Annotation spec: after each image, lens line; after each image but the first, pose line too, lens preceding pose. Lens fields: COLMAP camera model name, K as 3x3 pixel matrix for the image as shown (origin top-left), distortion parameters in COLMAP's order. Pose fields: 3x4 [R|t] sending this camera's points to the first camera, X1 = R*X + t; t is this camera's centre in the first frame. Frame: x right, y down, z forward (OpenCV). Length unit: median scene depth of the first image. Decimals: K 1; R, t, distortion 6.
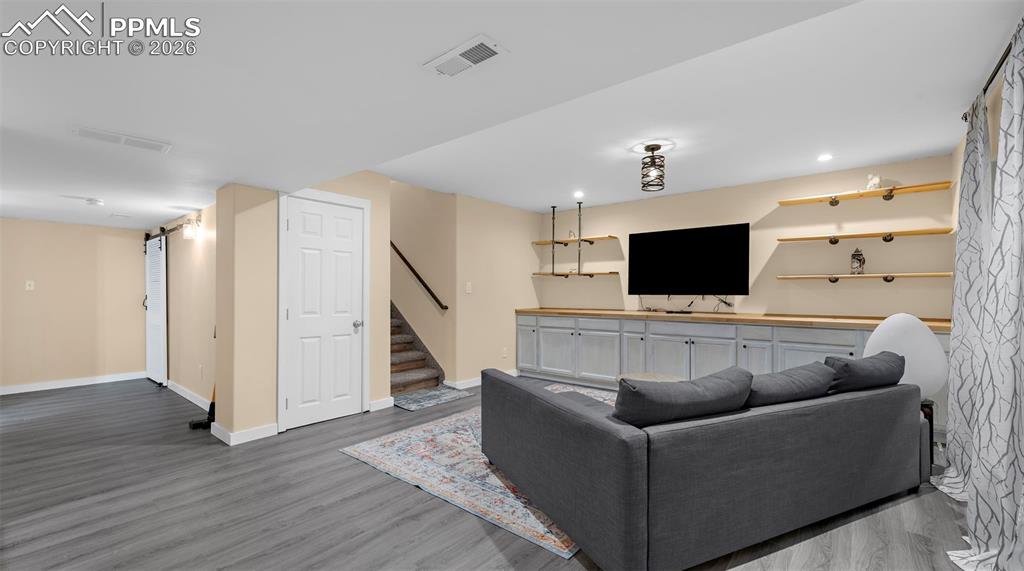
lens RADIAL K [[423.6, 0, 511.0], [0, 423.6, 291.5], [0, 0, 1]] dist [0.000222, 0.000332]
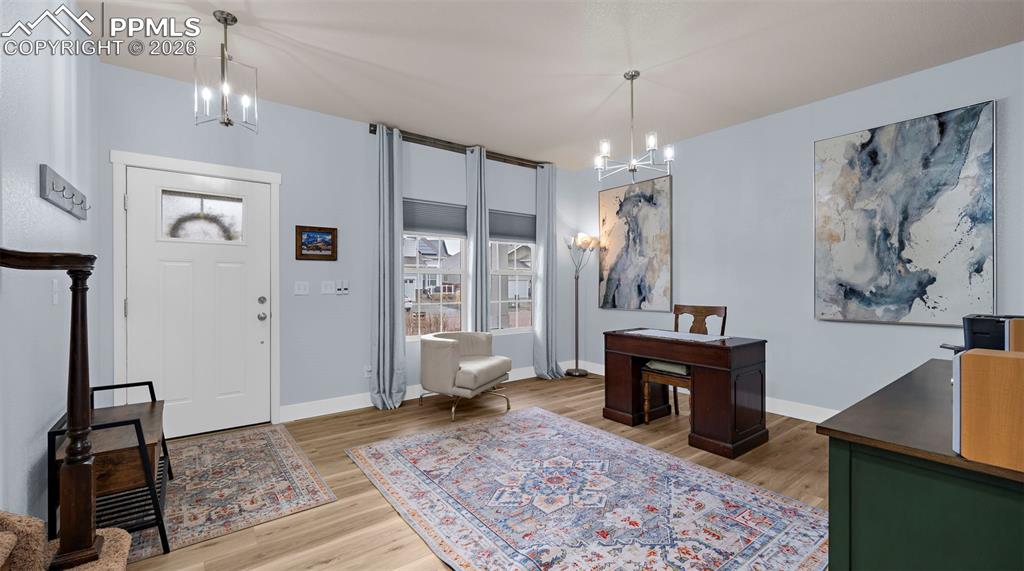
lens RADIAL K [[423.6, 0, 514.9], [0, 423.6, 285.4], [0, 0, 1]] dist [0.000222, 0.000332]
pose [[-0.224670, 0.004711, -0.974424, 1.071640], [0.001757, 0.999989, 0.004430, -0.060743], [0.974433, -0.000717, -0.224675, 1.282795]]
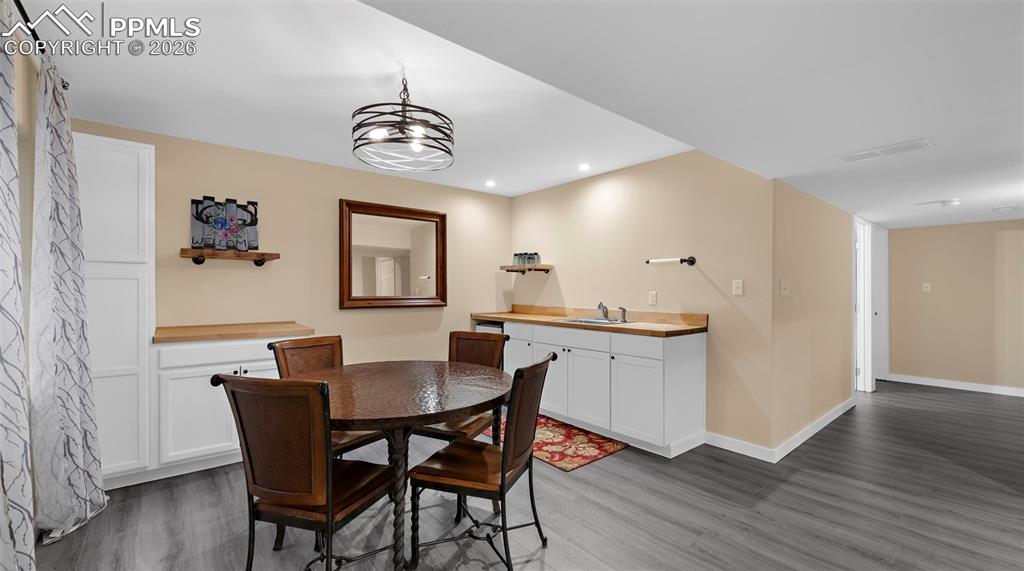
lens RADIAL K [[423.6, 0, 506.4], [0, 423.6, 286.7], [0, 0, 1]] dist [0.000222, 0.000332]
pose [[-0.189990, -0.005699, -0.981770, 0.212751], [-0.000564, 0.999984, -0.005695, -0.014222], [0.981786, -0.000528, -0.189990, 0.226318]]
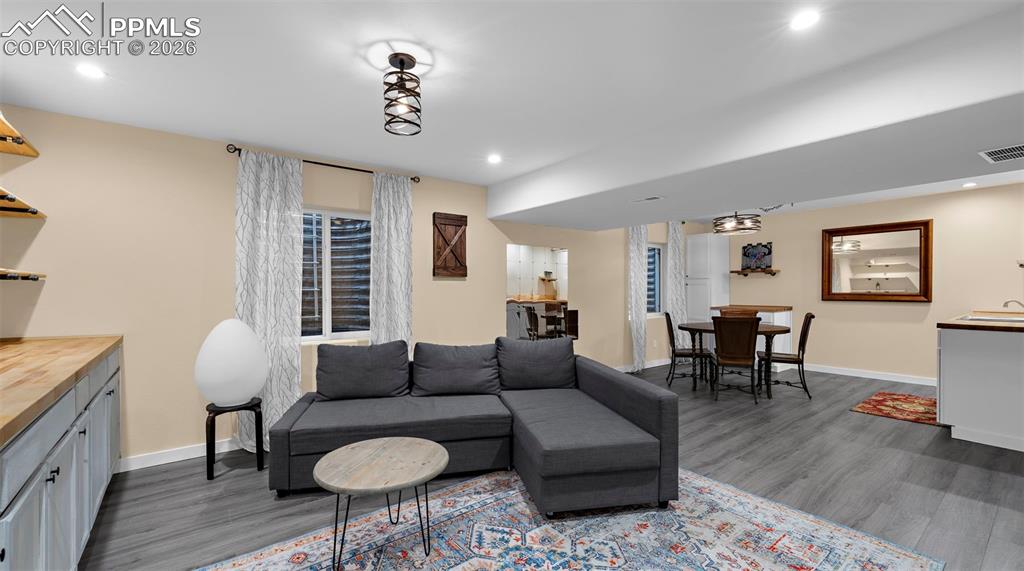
lens RADIAL K [[423.6, 0, 514.6], [0, 423.6, 286.8], [0, 0, 1]] dist [0.000222, 0.000332]
pose [[-0.978199, 0.006941, 0.207552, 0.058973], [0.005519, 0.999957, -0.007428, -0.011488], [-0.207595, -0.006120, -0.978196, 1.720489]]
